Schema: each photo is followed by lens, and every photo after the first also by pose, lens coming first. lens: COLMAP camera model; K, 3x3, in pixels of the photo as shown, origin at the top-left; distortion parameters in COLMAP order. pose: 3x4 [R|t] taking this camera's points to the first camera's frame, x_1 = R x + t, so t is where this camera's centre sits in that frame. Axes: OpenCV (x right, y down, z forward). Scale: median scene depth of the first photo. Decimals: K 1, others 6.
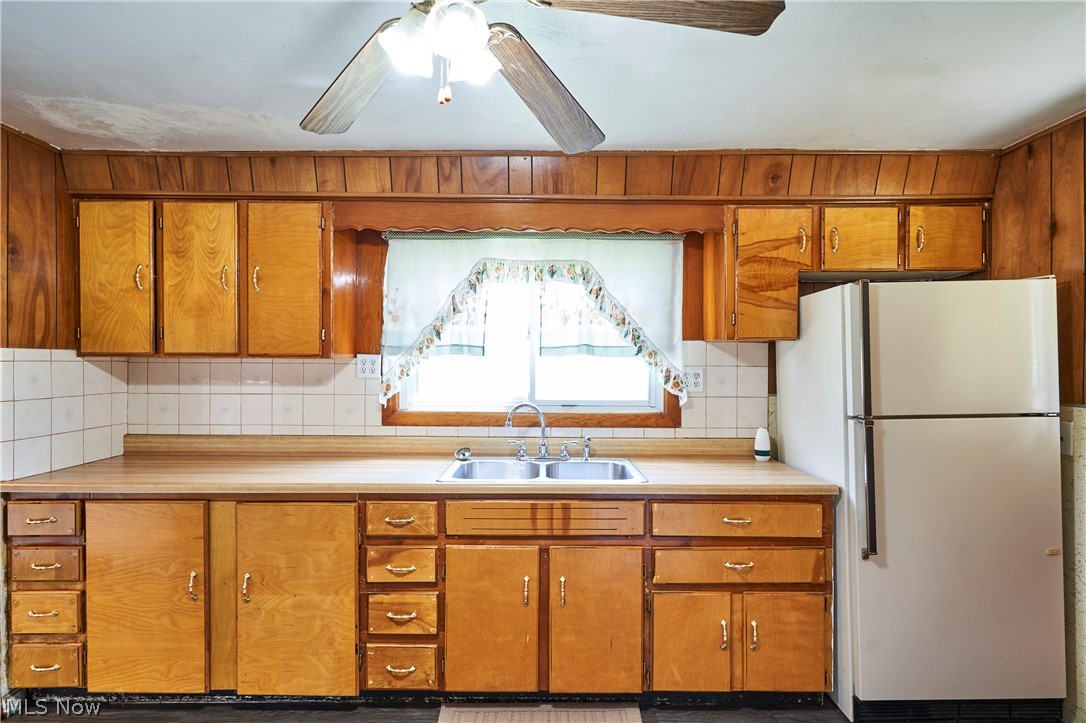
lens RADIAL K [[536.4, 0, 542.4], [0, 536.4, 362.2], [0, 0, 1]] dist [-0.001259, 0.000121]
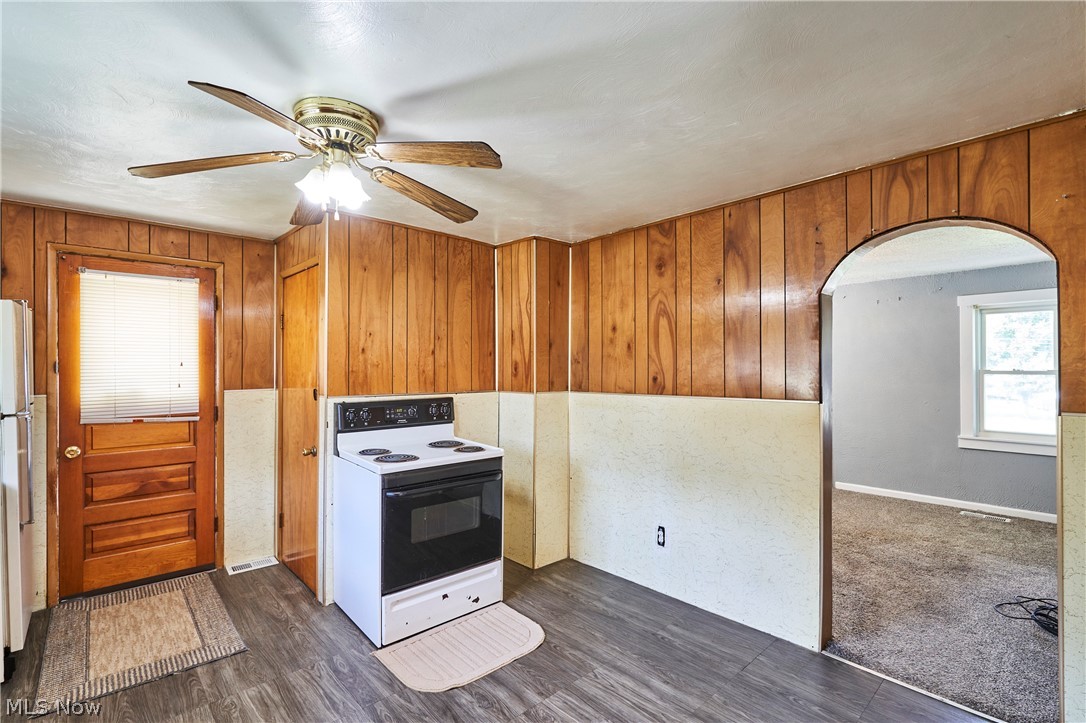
lens RADIAL K [[508.1, 0, 544.7], [0, 508.1, 365.8], [0, 0, 1]] dist [-0.001714, 0.000792]
pose [[-0.680675, 0.001281, 0.732584, -0.878670], [0.003091, 0.999995, 0.001123, -0.001228], [-0.732579, 0.003029, -0.680675, 0.775734]]
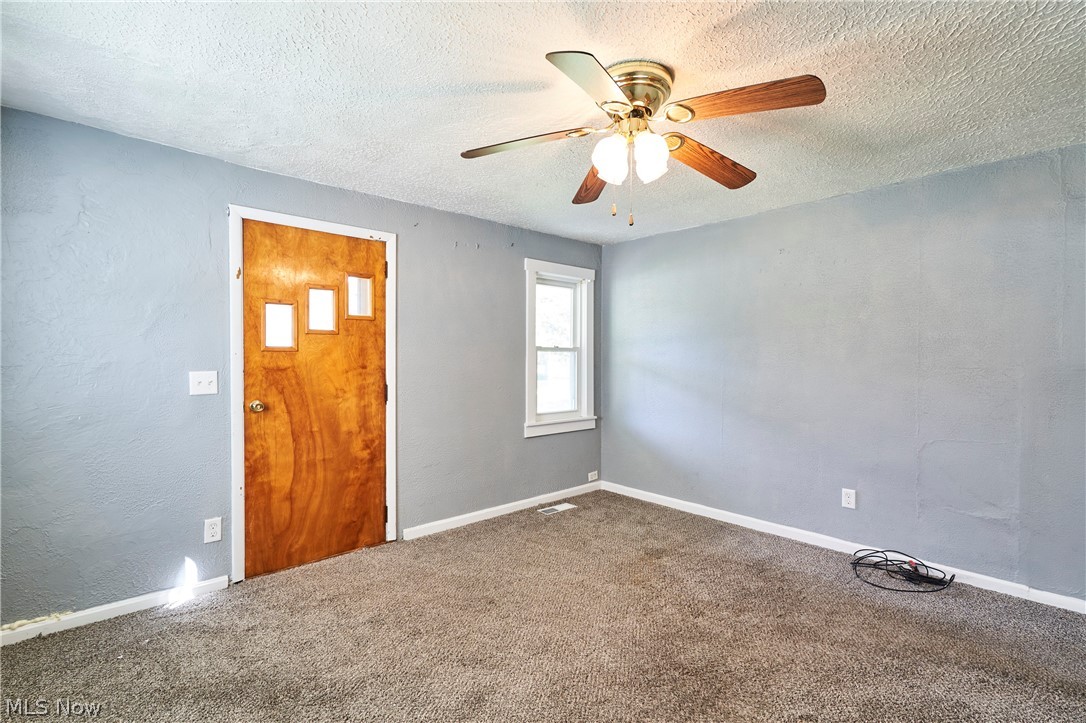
lens RADIAL K [[508.1, 0, 543.9], [0, 508.1, 366.0], [0, 0, 1]] dist [-0.001714, 0.000792]
pose [[-0.727632, 0.007503, -0.685927, 0.667781], [-0.006068, 0.999831, 0.017373, 0.062715], [0.685941, 0.016803, -0.727463, -0.581484]]
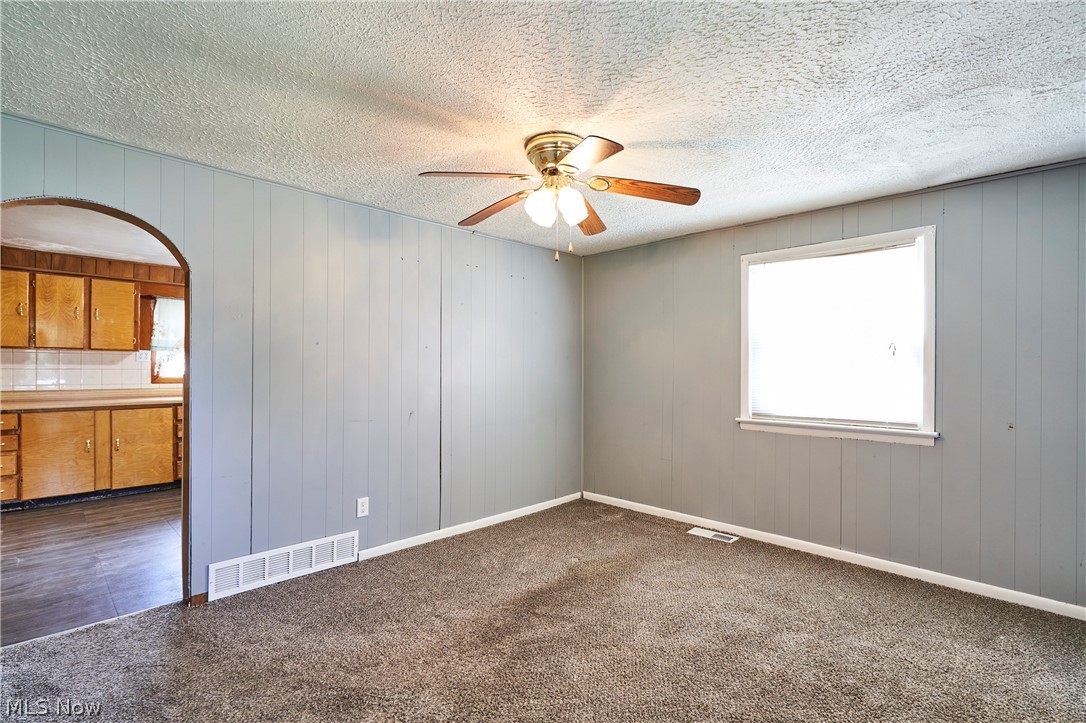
lens RADIAL K [[508.1, 0, 544.6], [0, 508.1, 368.6], [0, 0, 1]] dist [-0.001714, 0.000792]
pose [[0.700660, -0.000088, 0.713495, -0.745870], [-0.001365, 0.999998, 0.001463, 0.061527], [-0.713494, -0.001999, 0.700659, -1.780225]]
